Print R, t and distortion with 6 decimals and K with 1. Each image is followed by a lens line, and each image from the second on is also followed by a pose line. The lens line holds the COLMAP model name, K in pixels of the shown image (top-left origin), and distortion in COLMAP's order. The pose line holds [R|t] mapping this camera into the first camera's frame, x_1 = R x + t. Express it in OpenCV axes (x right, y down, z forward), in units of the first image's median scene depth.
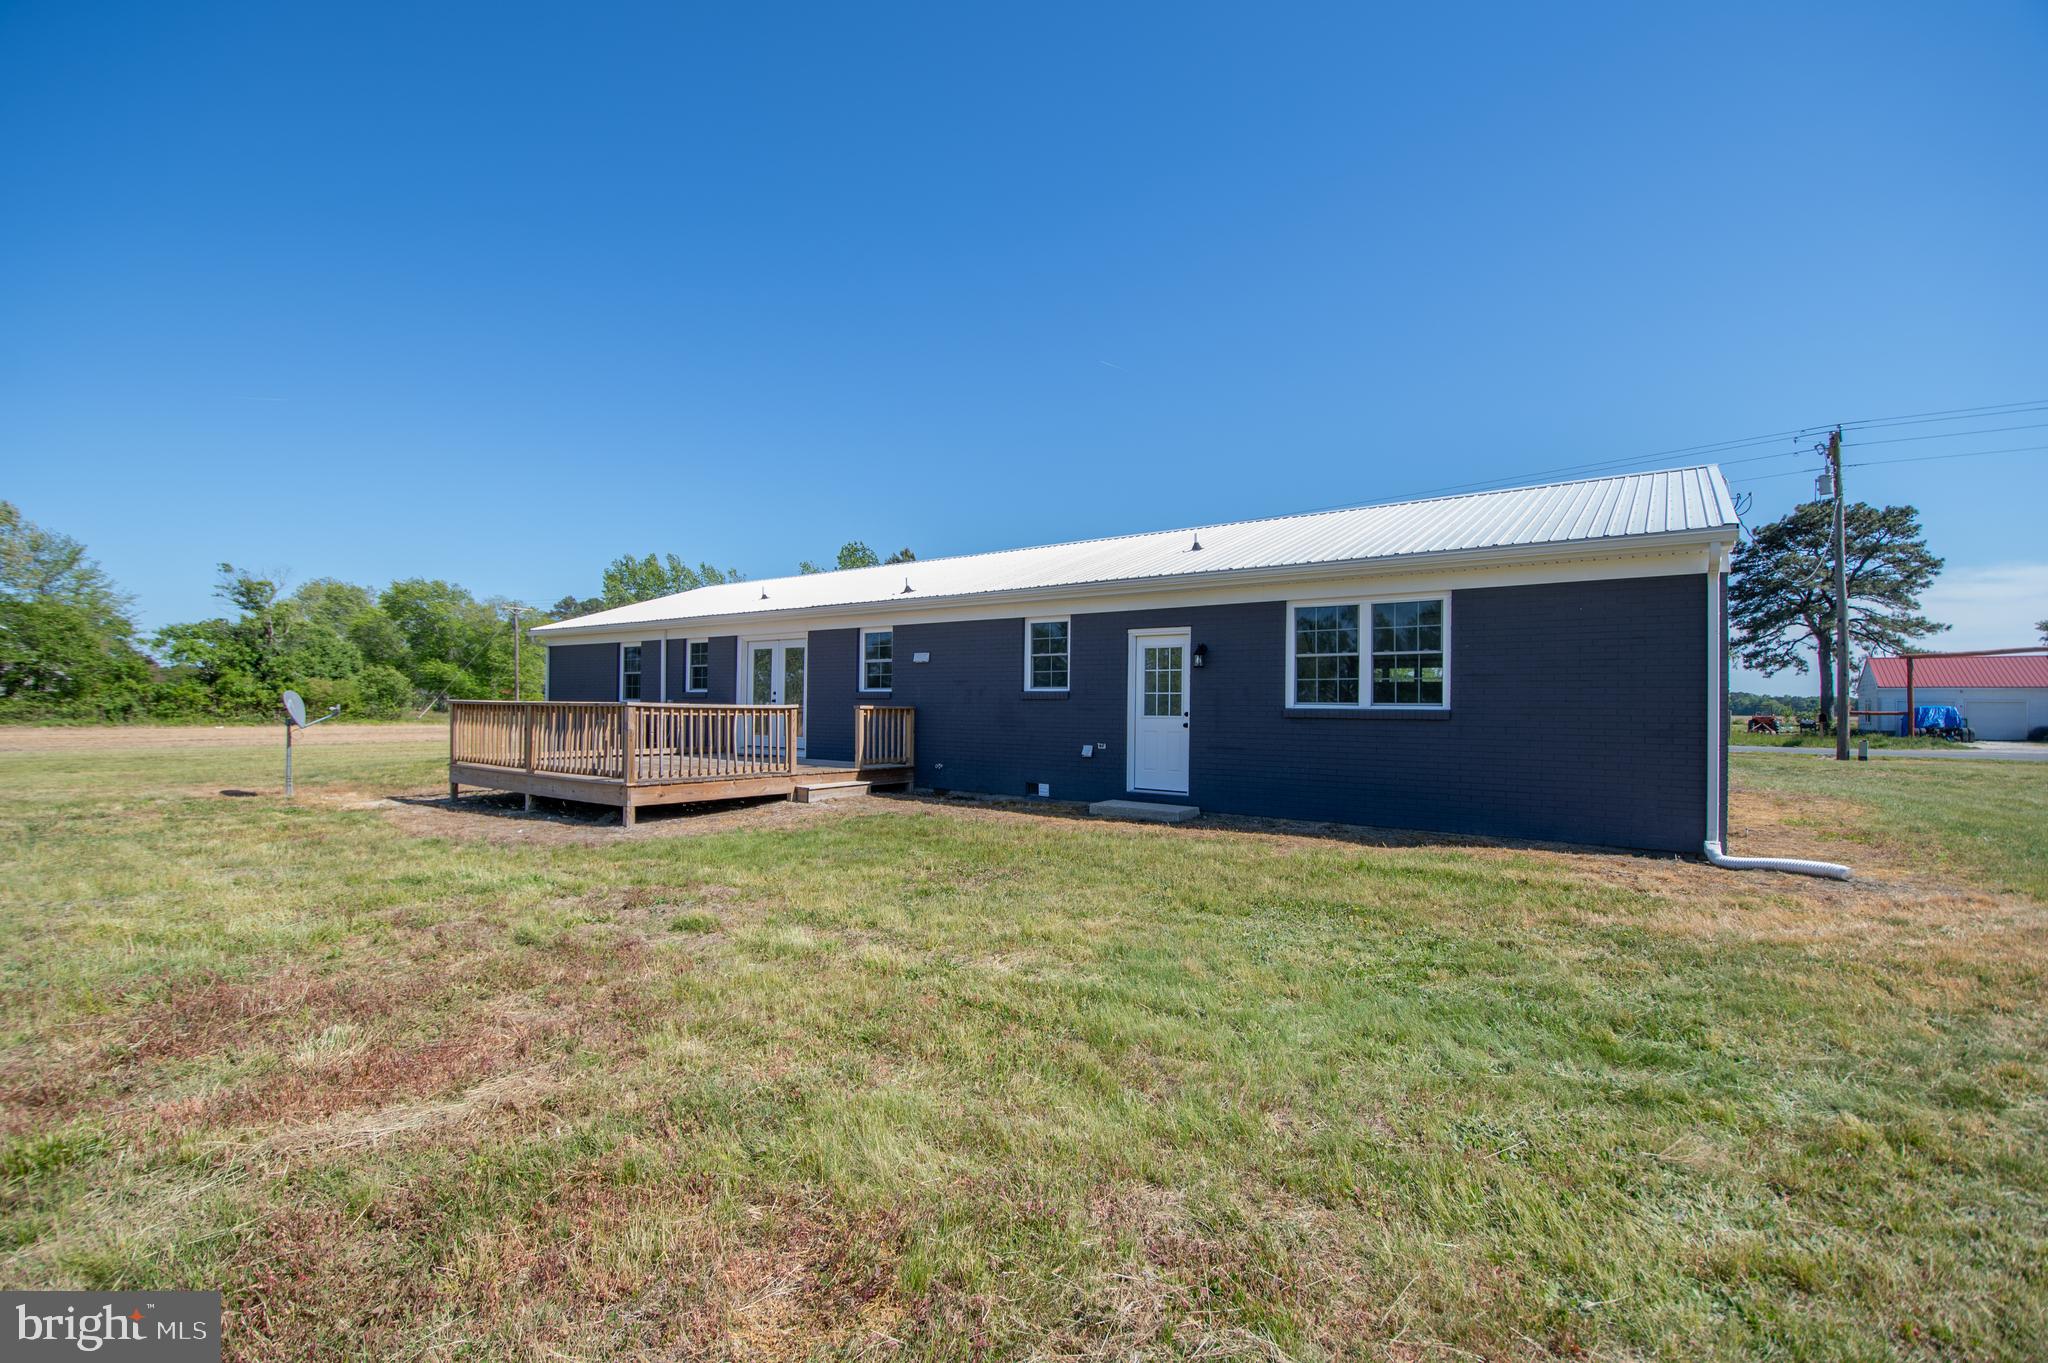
lens RADIAL K [[894.2, 0, 1008.3], [0, 894.2, 684.5], [0, 0, 1]] dist [-0.003122, -0.009424]
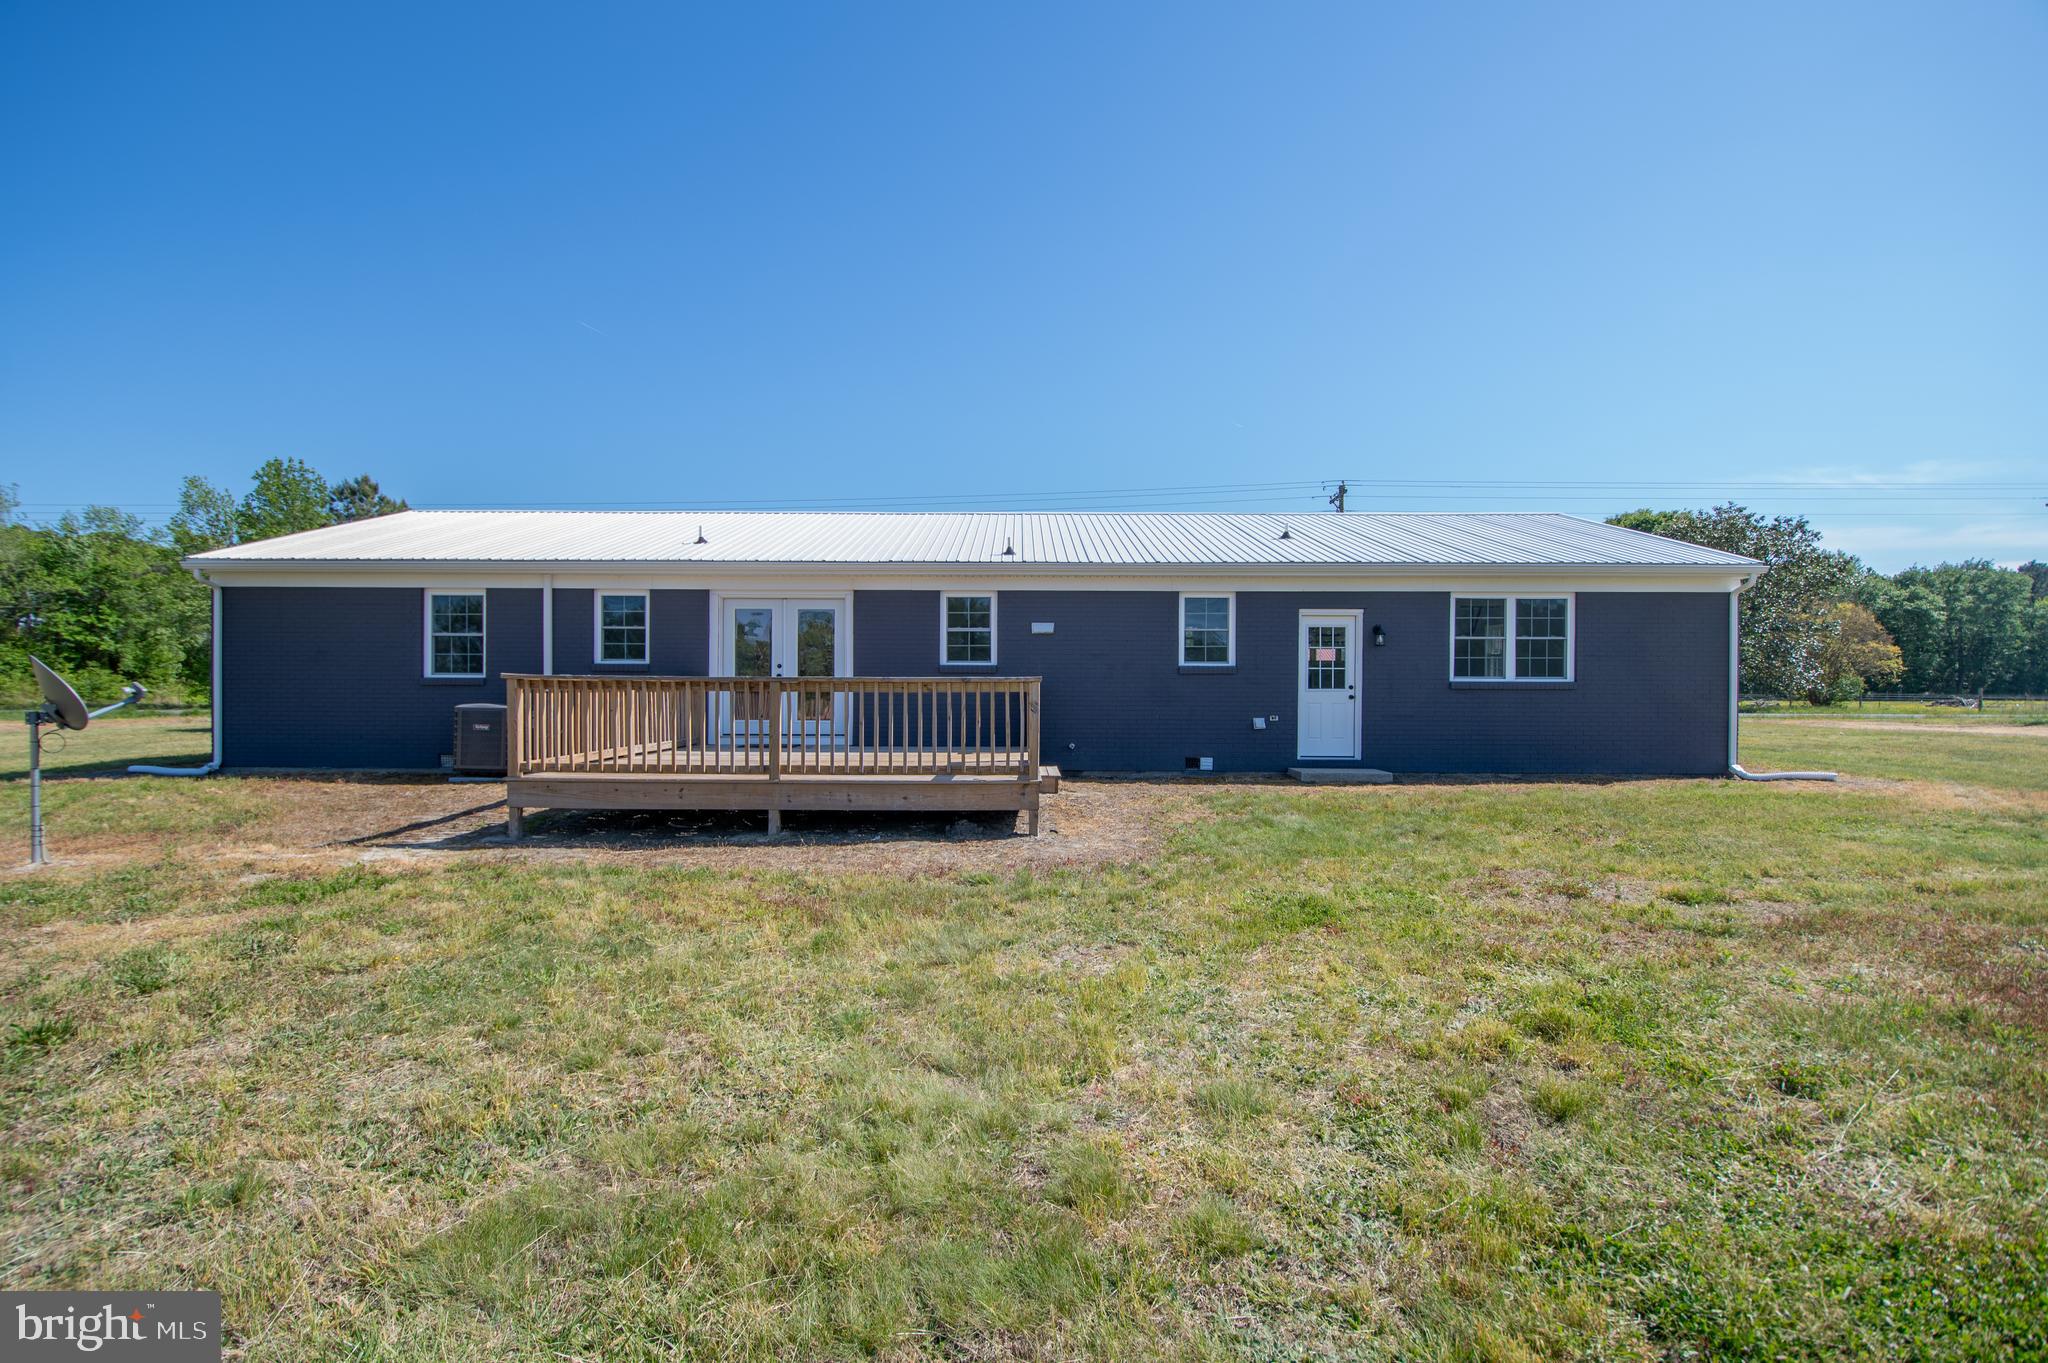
lens RADIAL K [[894.2, 0, 1014.2], [0, 894.2, 692.5], [0, 0, 1]] dist [-0.003122, -0.009424]
pose [[0.802606, -0.002785, 0.596503, -0.767812], [-0.009691, 0.999796, 0.017707, 0.022843], [-0.596431, -0.019993, 0.802416, 0.334354]]
